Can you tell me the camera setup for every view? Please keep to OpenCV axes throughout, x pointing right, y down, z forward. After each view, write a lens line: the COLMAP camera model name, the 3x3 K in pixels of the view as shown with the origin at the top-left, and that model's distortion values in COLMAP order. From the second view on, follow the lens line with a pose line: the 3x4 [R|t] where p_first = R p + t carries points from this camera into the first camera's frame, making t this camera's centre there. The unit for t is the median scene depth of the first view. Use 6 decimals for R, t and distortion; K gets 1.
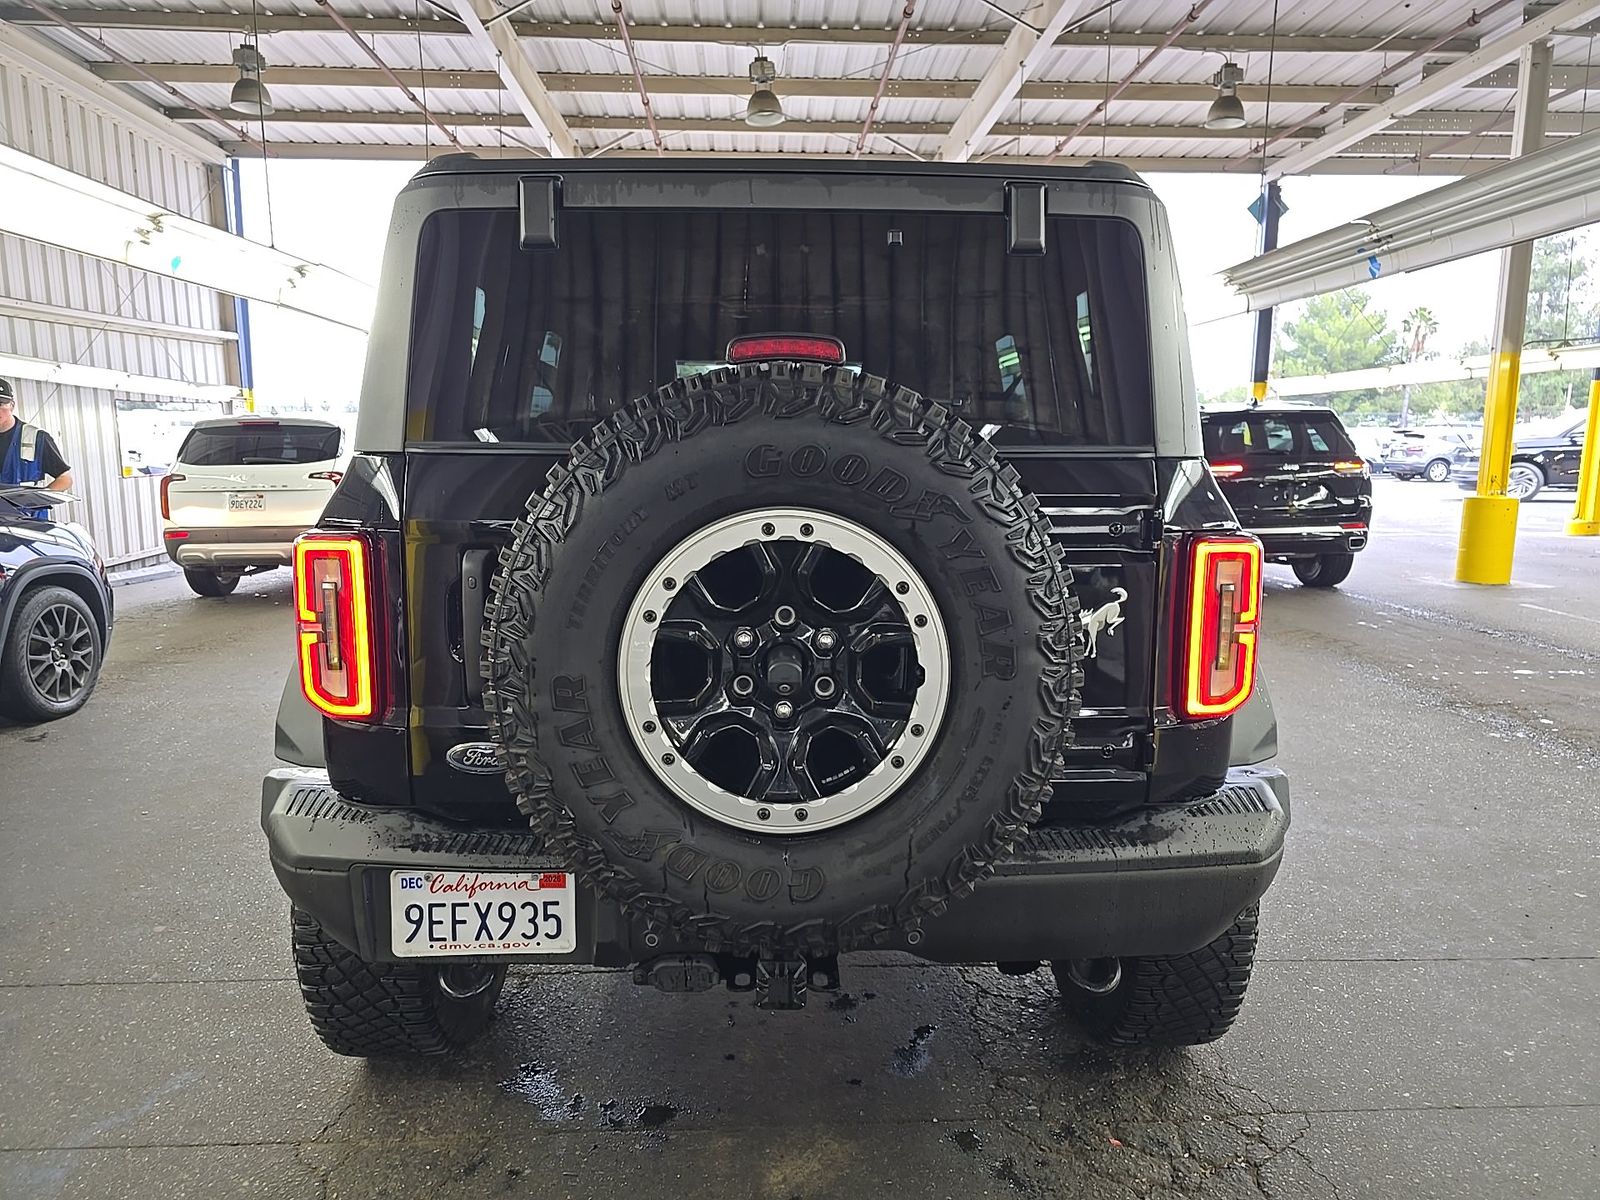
lens RADIAL K [[1076.0, 0, 810.9], [0, 1076.0, 594.6], [0, 0, 1]] dist [0.052930, -0.048209]
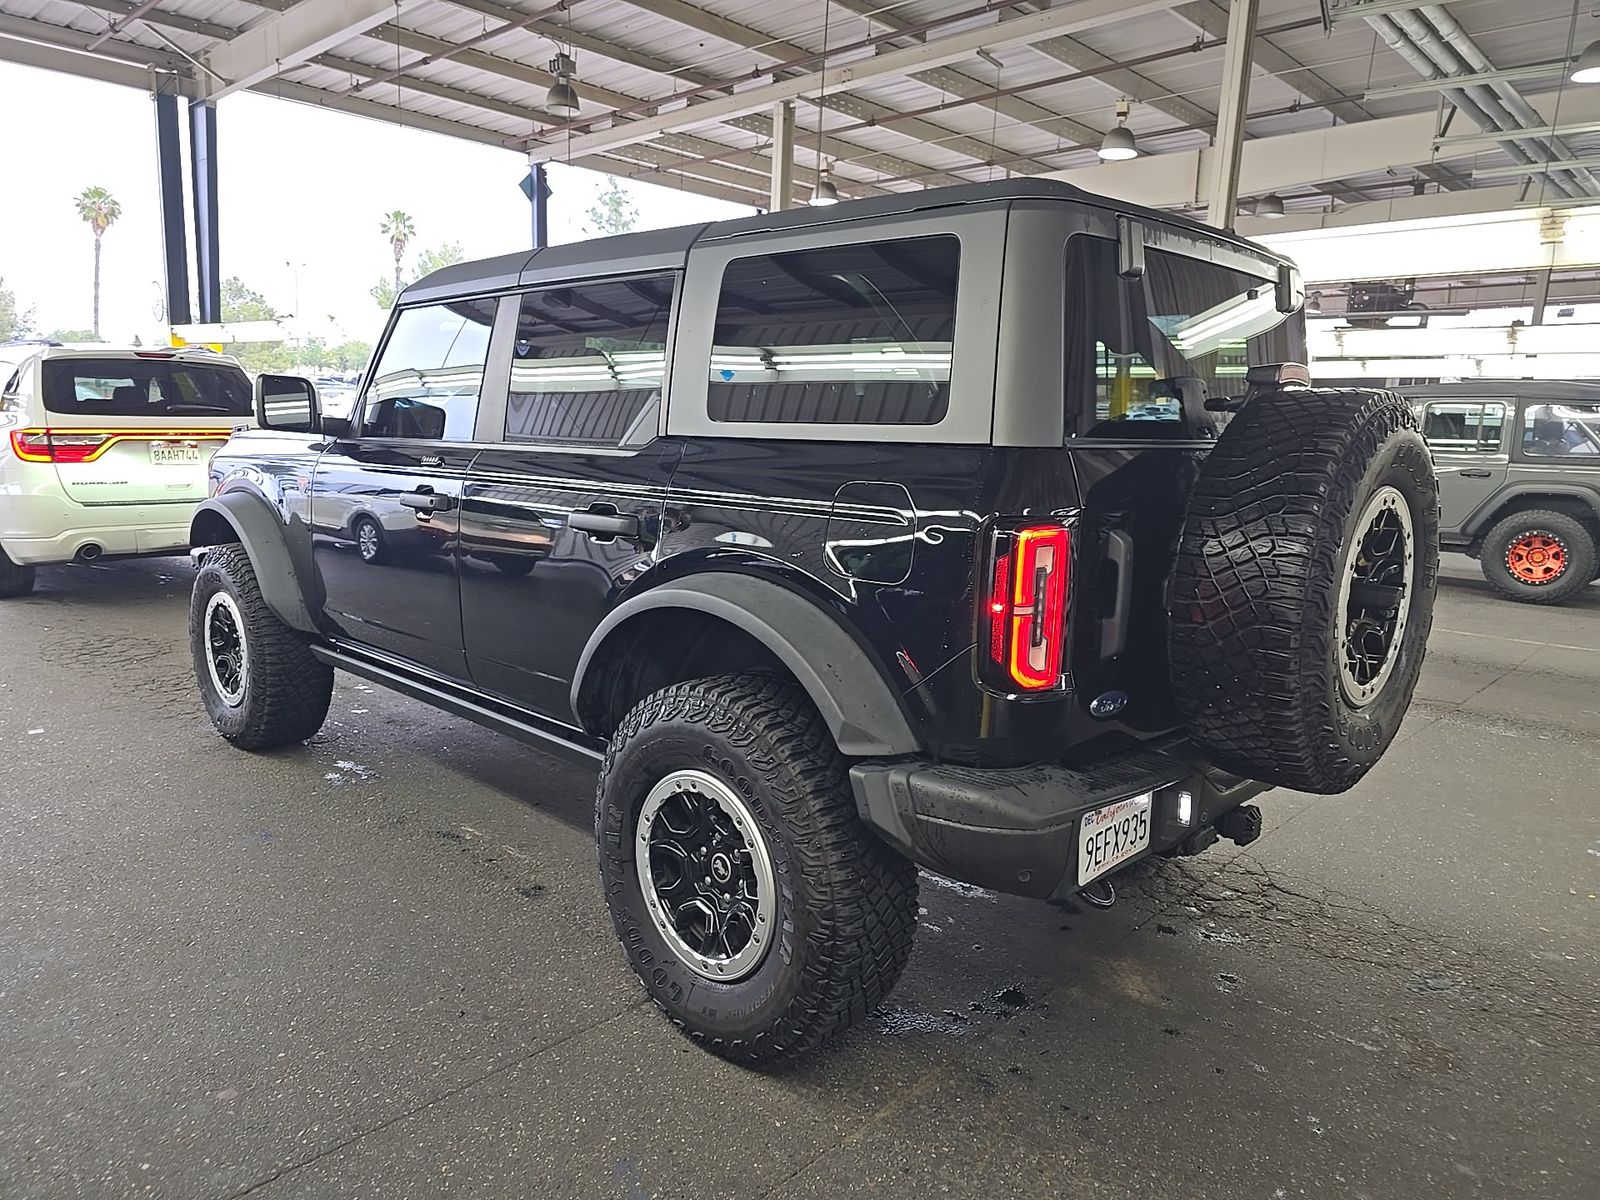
lens RADIAL K [[1076.0, 0, 810.9], [0, 1076.0, 594.6], [0, 0, 1]] dist [0.052930, -0.048209]
pose [[0.709248, -0.094828, 0.698552, -0.240220], [0.067908, 0.995494, 0.066190, -0.012688], [-0.701681, 0.000492, 0.712491, 0.067220]]
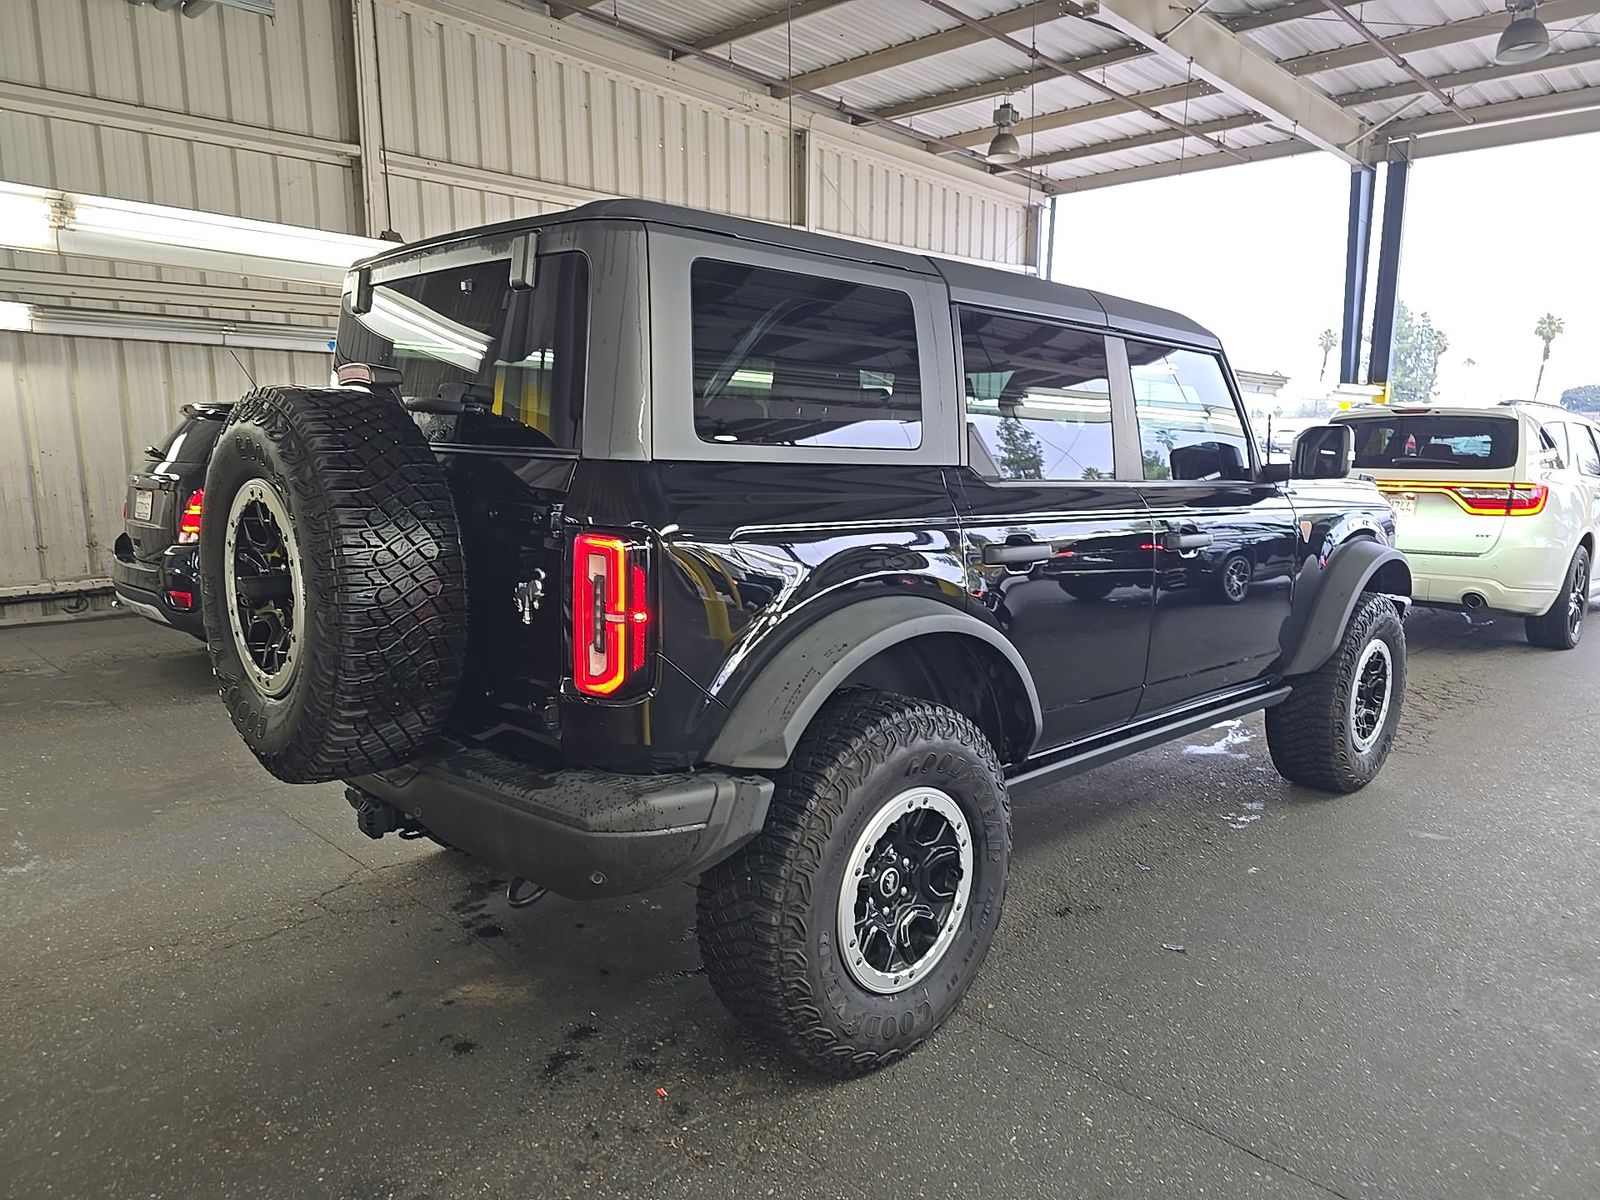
lens RADIAL K [[1076.0, 0, 810.9], [0, 1076.0, 594.6], [0, 0, 1]] dist [0.052930, -0.048209]
pose [[0.679244, 0.113633, -0.725062, 0.235514], [-0.116338, 0.992121, 0.046500, -0.011674], [0.724633, 0.052768, 0.687112, 0.072357]]
